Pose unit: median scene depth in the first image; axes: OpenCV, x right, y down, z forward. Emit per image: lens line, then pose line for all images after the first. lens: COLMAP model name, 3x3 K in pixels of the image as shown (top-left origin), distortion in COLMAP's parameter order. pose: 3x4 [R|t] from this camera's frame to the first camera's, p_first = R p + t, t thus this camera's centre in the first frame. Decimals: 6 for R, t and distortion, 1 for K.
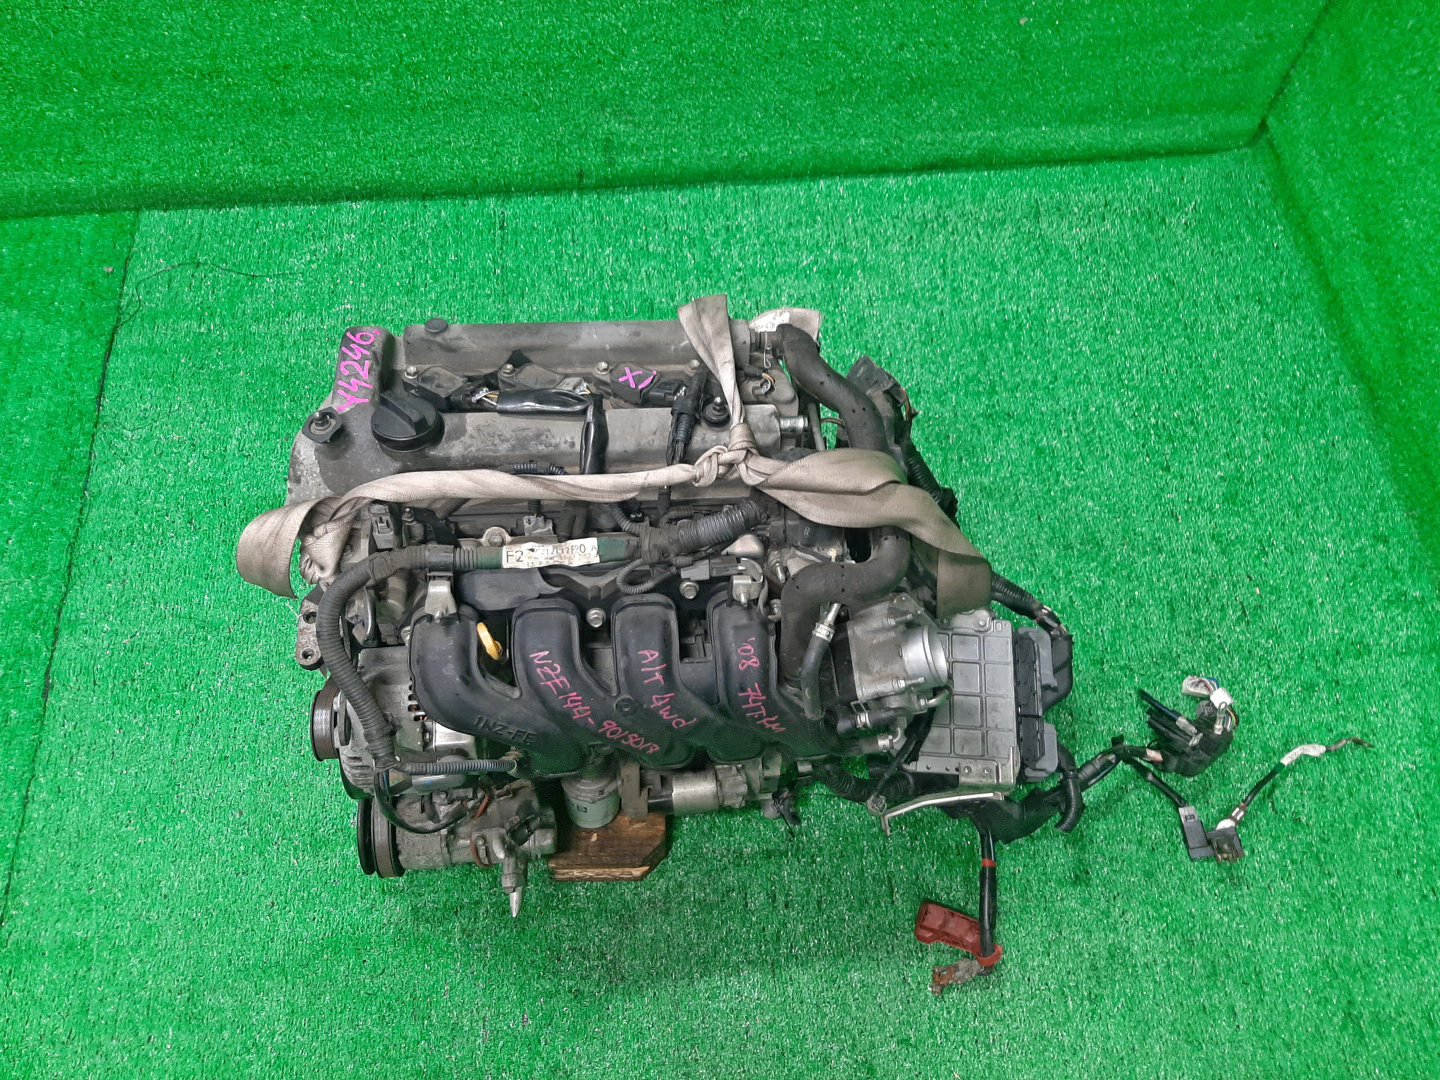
lens RADIAL K [[1094.6, 0, 720.0], [0, 1094.6, 540.0], [0, 0, 1]] dist [0.075625, -0.124630]
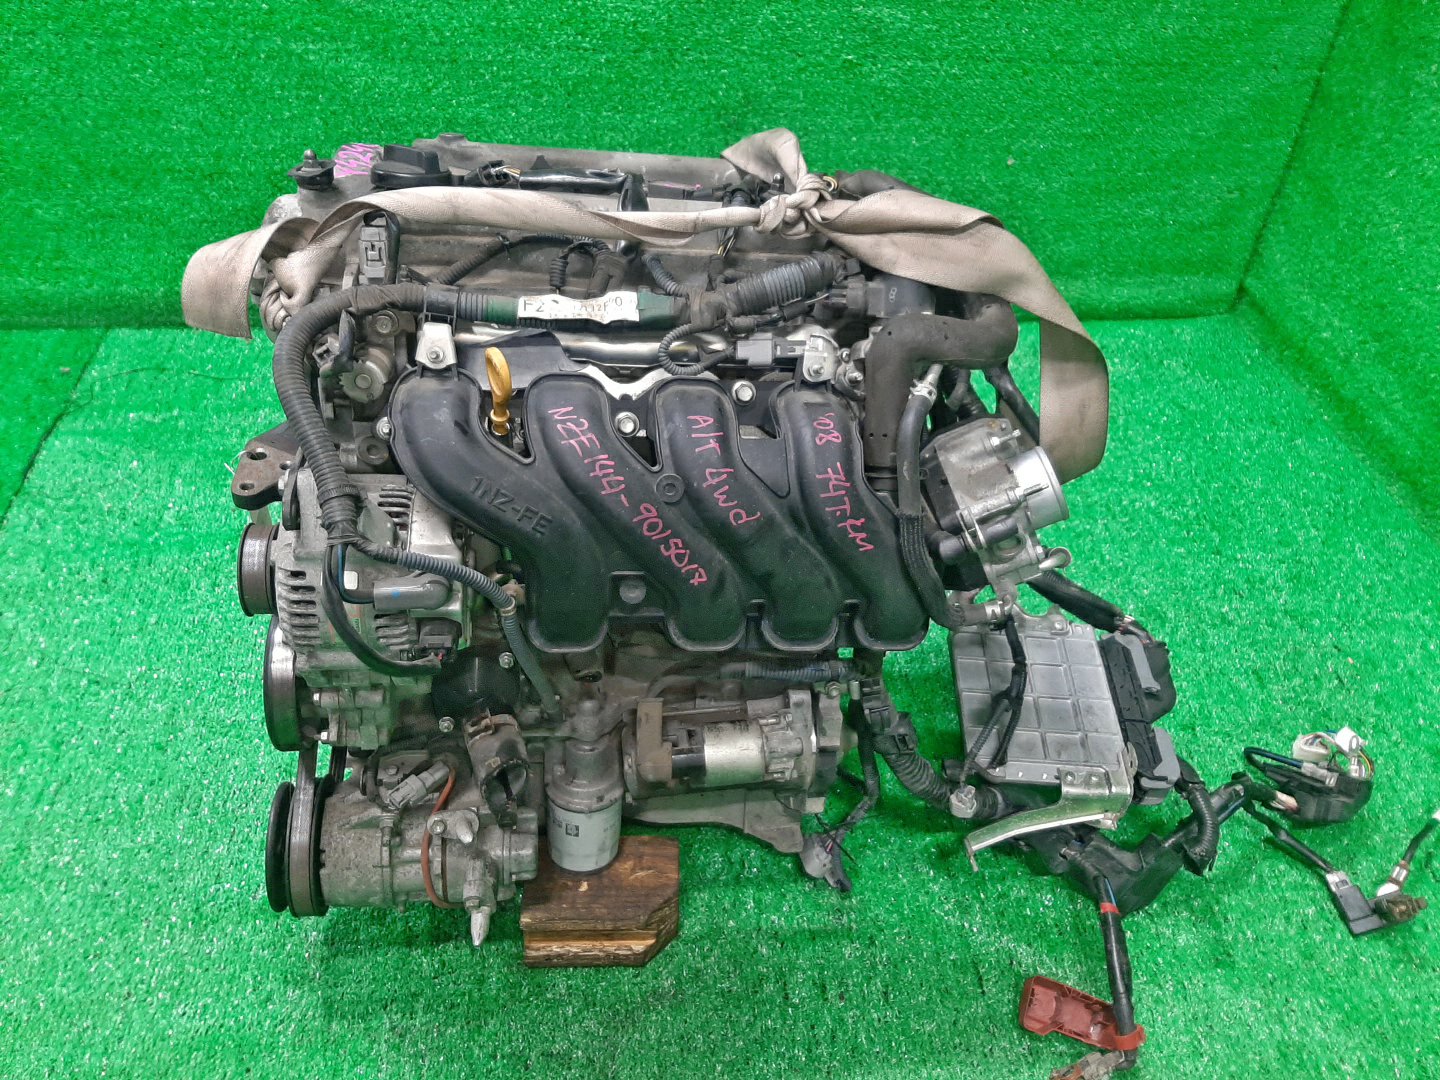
lens RADIAL K [[1102.4, 0, 715.8], [0, 1102.4, 576.6], [0, 0, 1]] dist [0.064486, -0.116663]
pose [[0.998700, 0.013142, 0.049250, -0.064145], [0.005633, 0.931823, -0.362869, 0.344358], [-0.050661, 0.362675, 0.930538, 0.217076]]
